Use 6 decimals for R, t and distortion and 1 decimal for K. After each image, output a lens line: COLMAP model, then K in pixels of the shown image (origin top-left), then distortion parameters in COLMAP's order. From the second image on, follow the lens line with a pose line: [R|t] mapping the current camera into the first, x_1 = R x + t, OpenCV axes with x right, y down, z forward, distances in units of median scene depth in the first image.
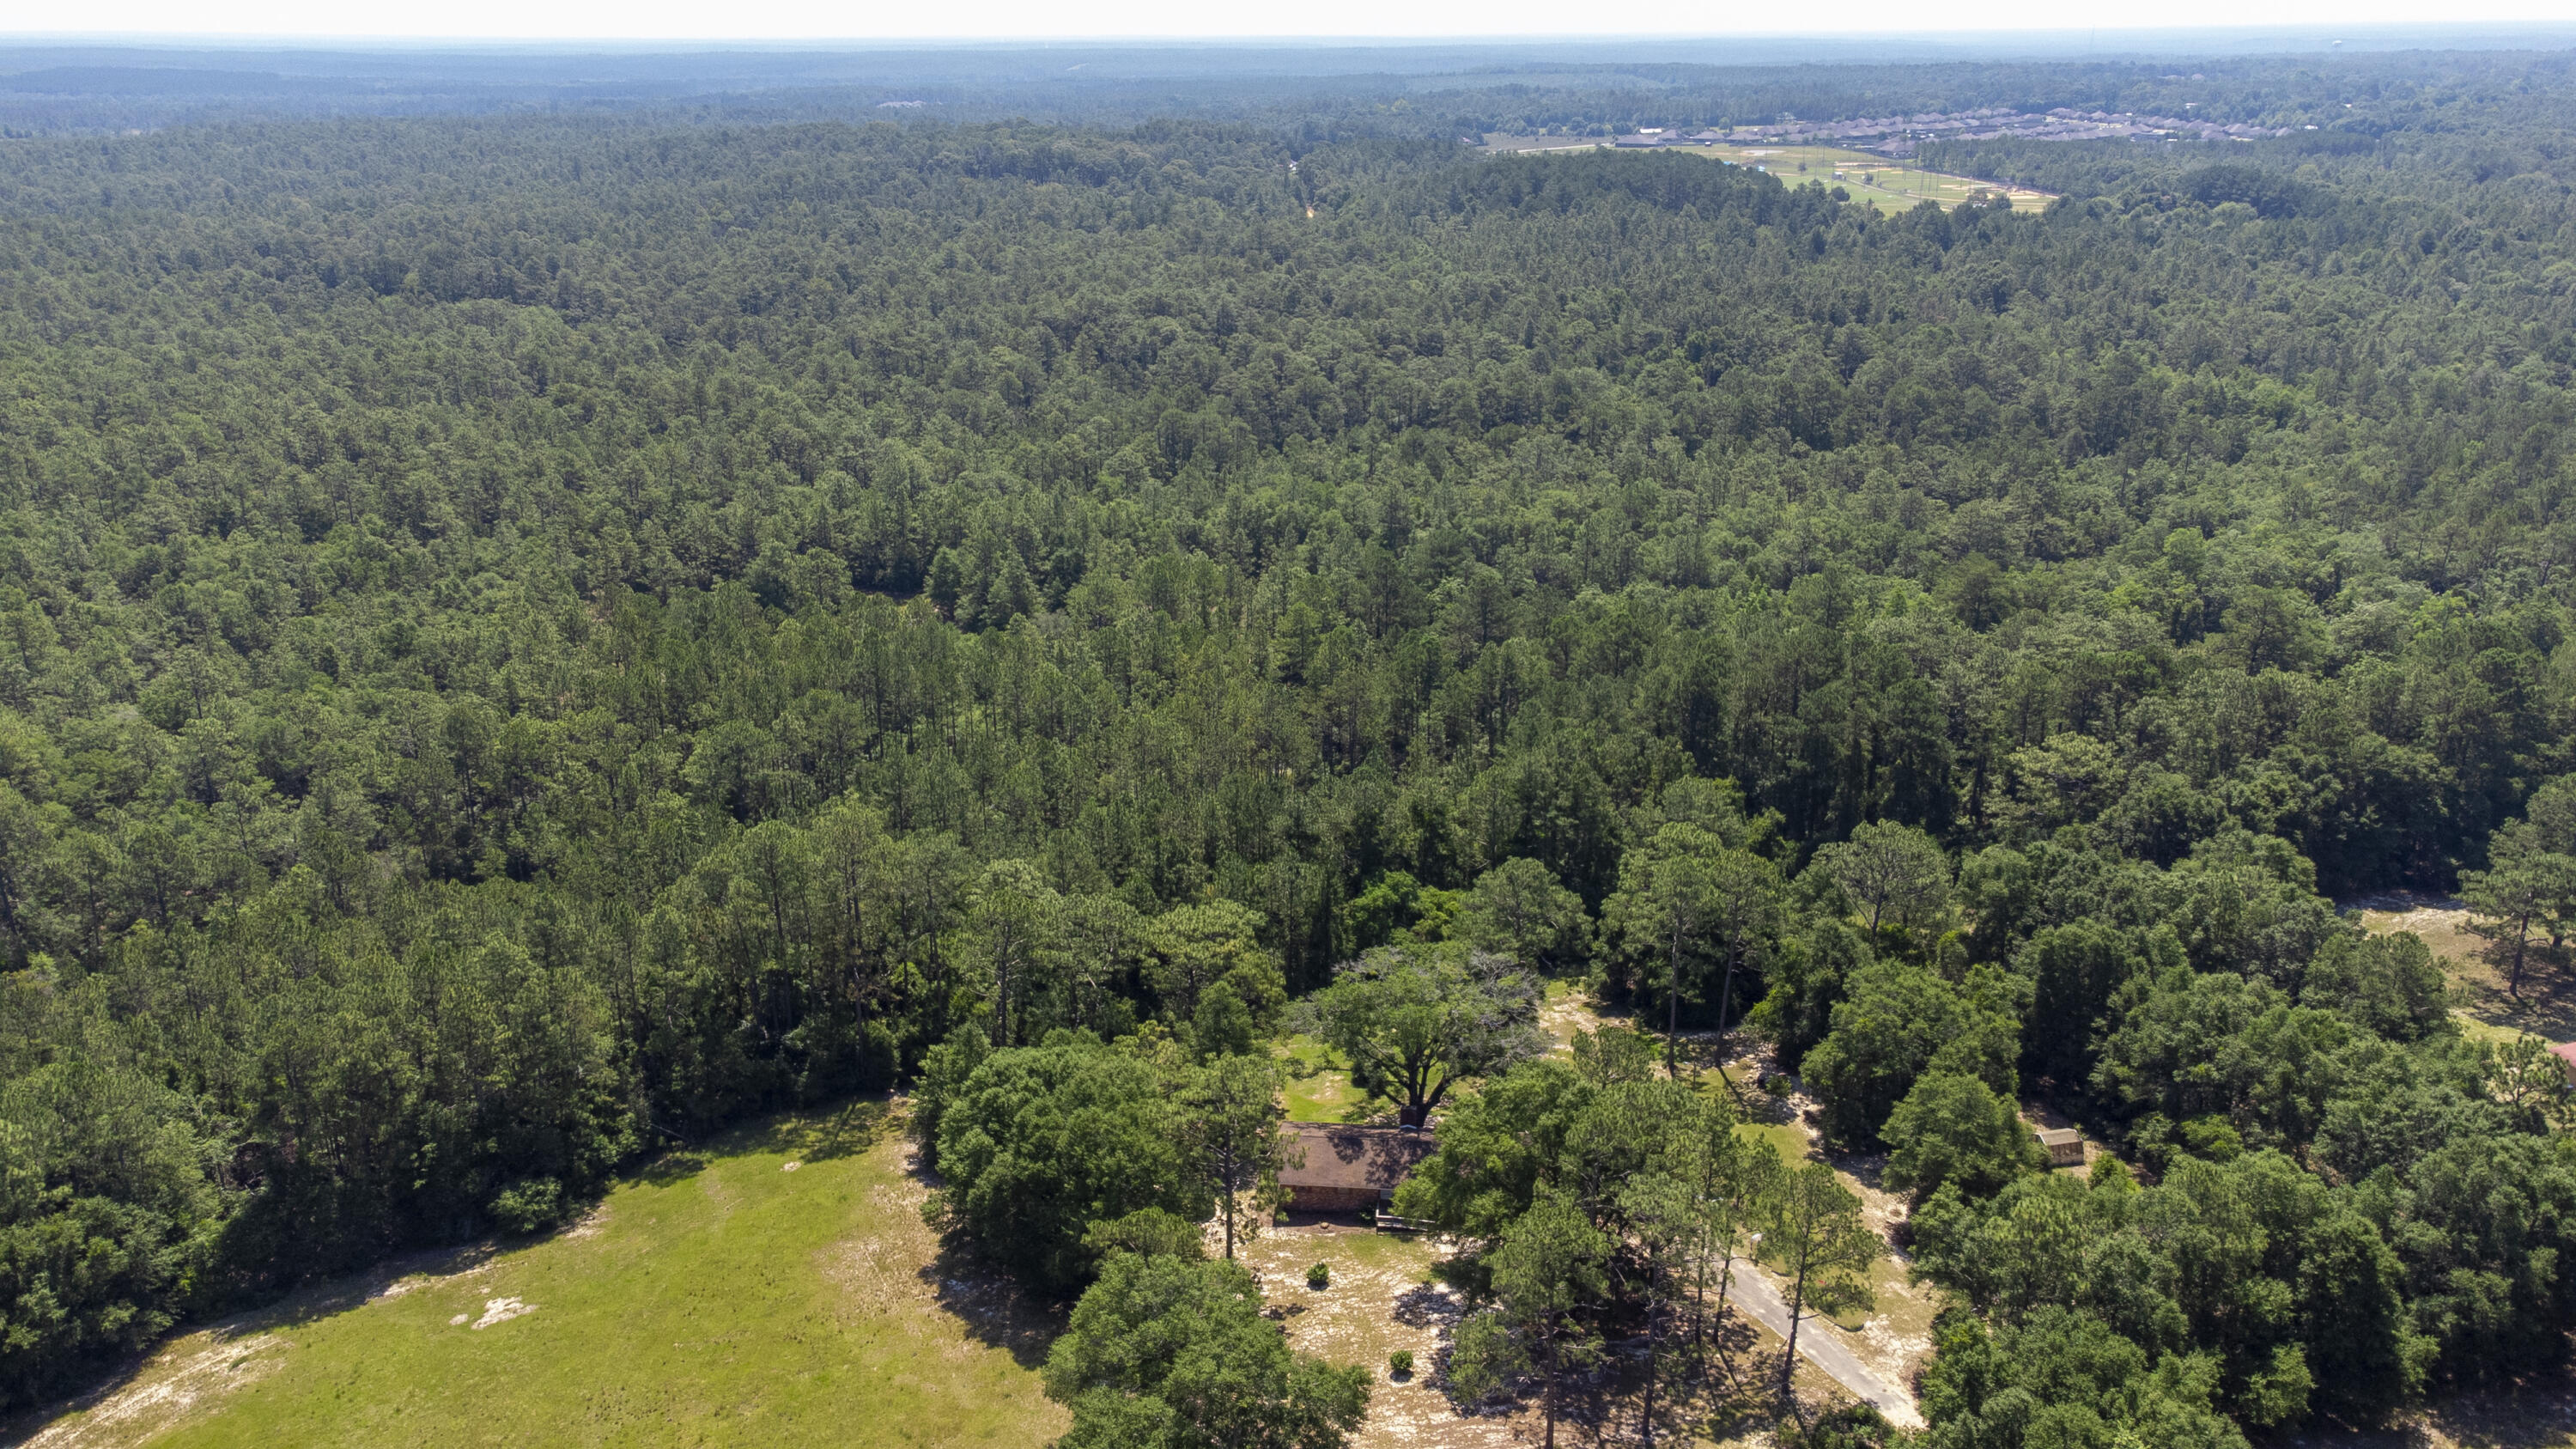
lens RADIAL K [[1960.0, 0, 1288.0], [0, 1960.0, 724.5], [0, 0, 1]] dist [-0.002738, 0.037499]
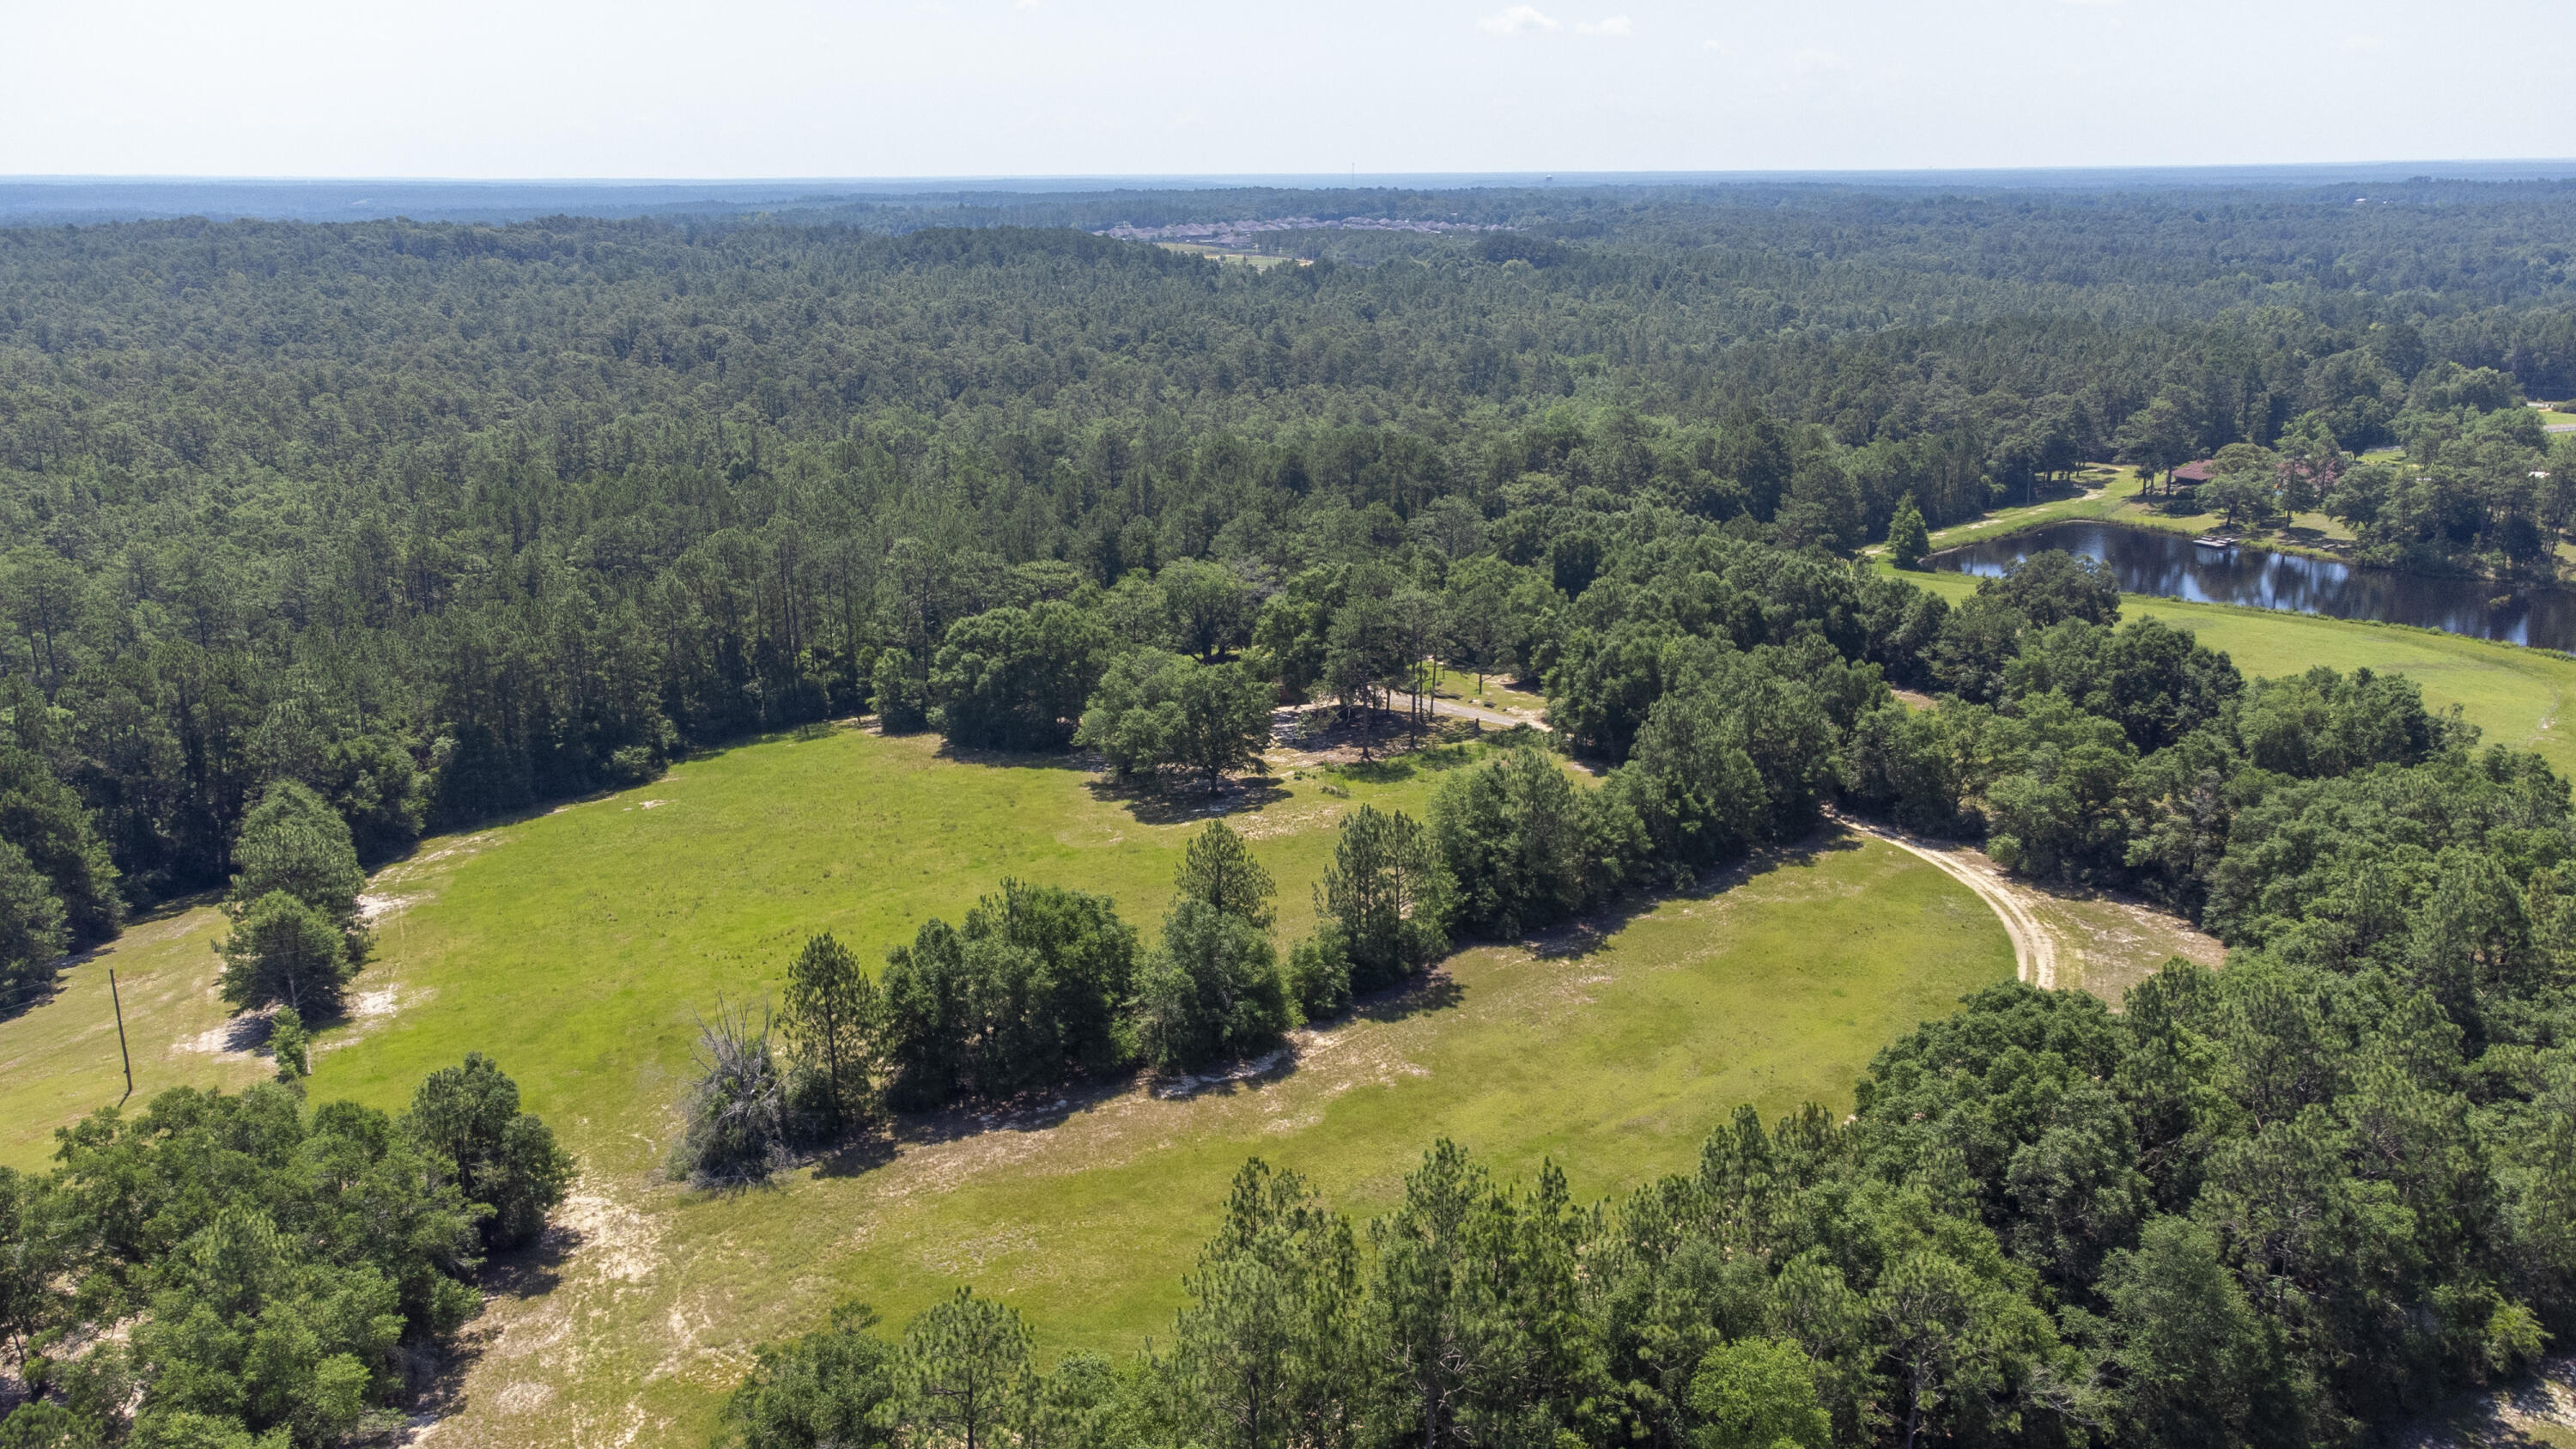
lens RADIAL K [[1960.0, 0, 1288.0], [0, 1960.0, 724.5], [0, 0, 1]] dist [-0.002738, 0.037499]
pose [[0.941137, -0.083572, 0.327531, -0.298518], [0.105938, 0.993063, -0.051017, 0.252822], [-0.320995, 0.082712, 0.943462, -0.369567]]
